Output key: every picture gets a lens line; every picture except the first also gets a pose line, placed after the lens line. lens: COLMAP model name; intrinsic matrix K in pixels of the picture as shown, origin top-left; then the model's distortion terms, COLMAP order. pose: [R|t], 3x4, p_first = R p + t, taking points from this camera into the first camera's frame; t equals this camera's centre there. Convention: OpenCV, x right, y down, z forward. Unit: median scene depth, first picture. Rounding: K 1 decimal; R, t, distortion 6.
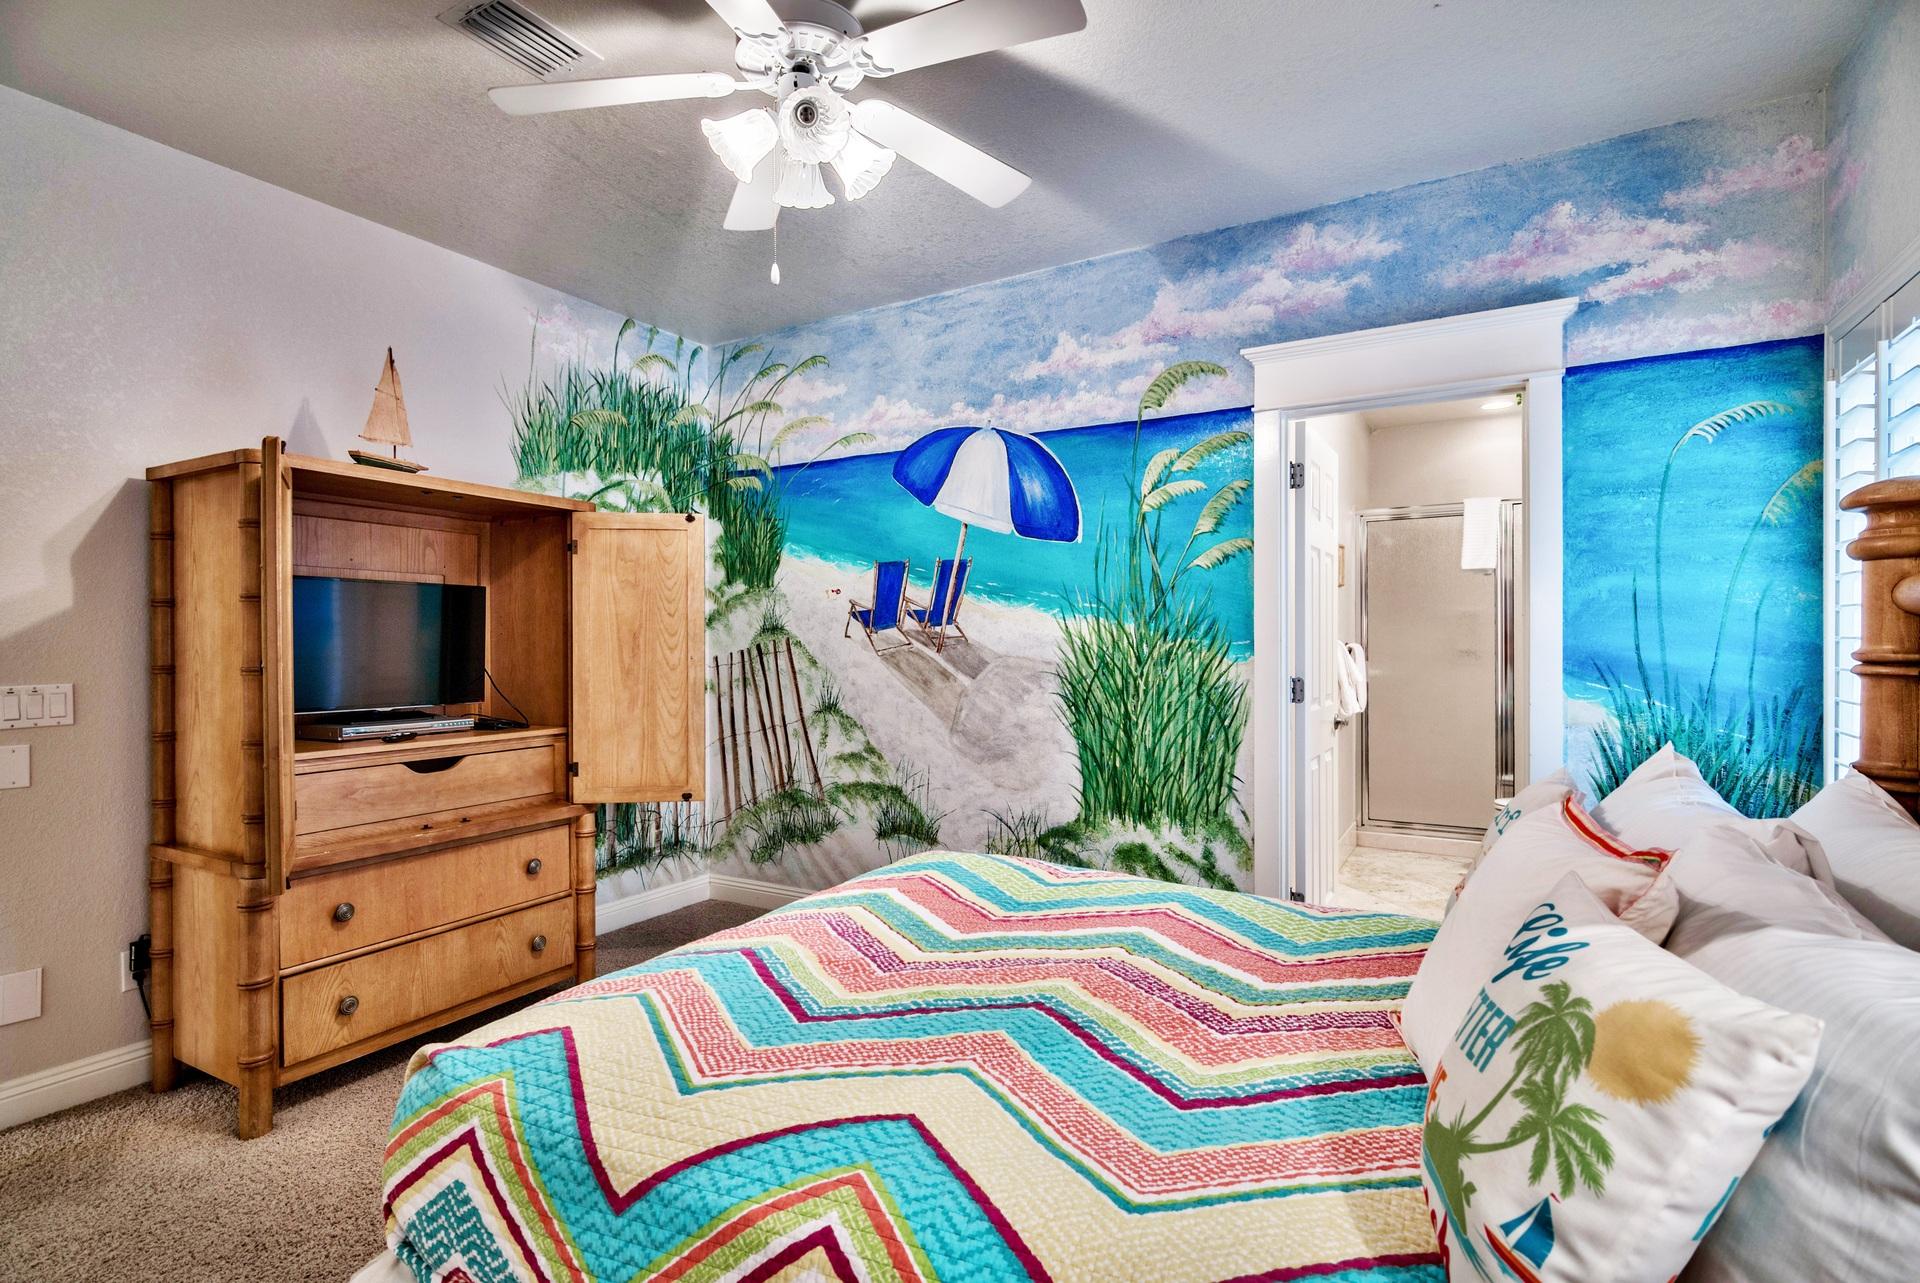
lens RADIAL K [[960.6, 0, 961.3], [0, 960.6, 643.0], [0, 0, 1]] dist [-0.001070, 0.000804]
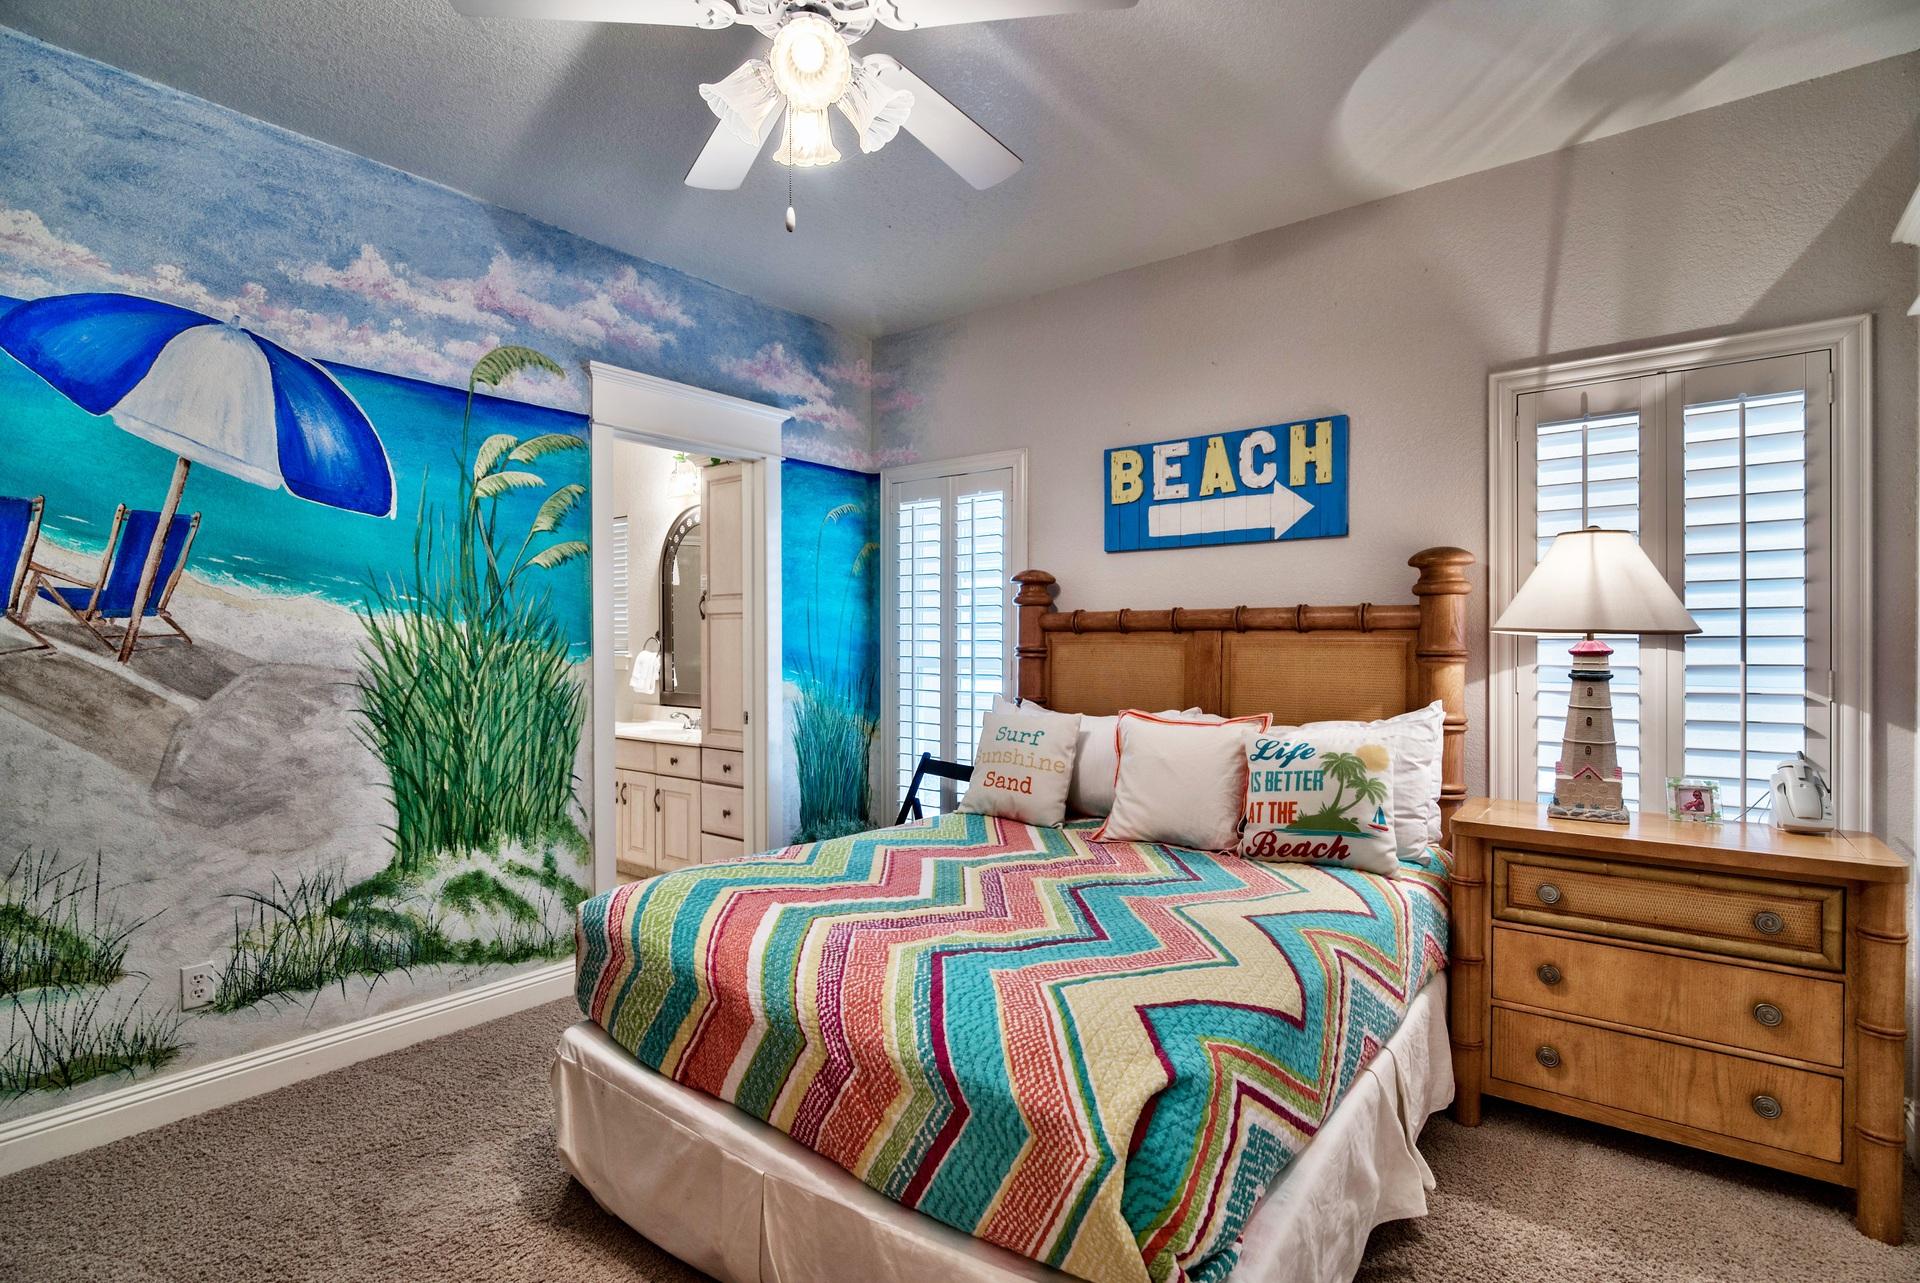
lens RADIAL K [[937.8, 0, 961.4], [0, 937.8, 642.9], [0, 0, 1]] dist [-0.002012, -0.001463]
pose [[0.112783, 0.000932, 0.993619, -0.613338], [0.003679, 0.999992, -0.001355, 0.001404], [-0.993613, 0.003808, 0.112779, 0.453361]]
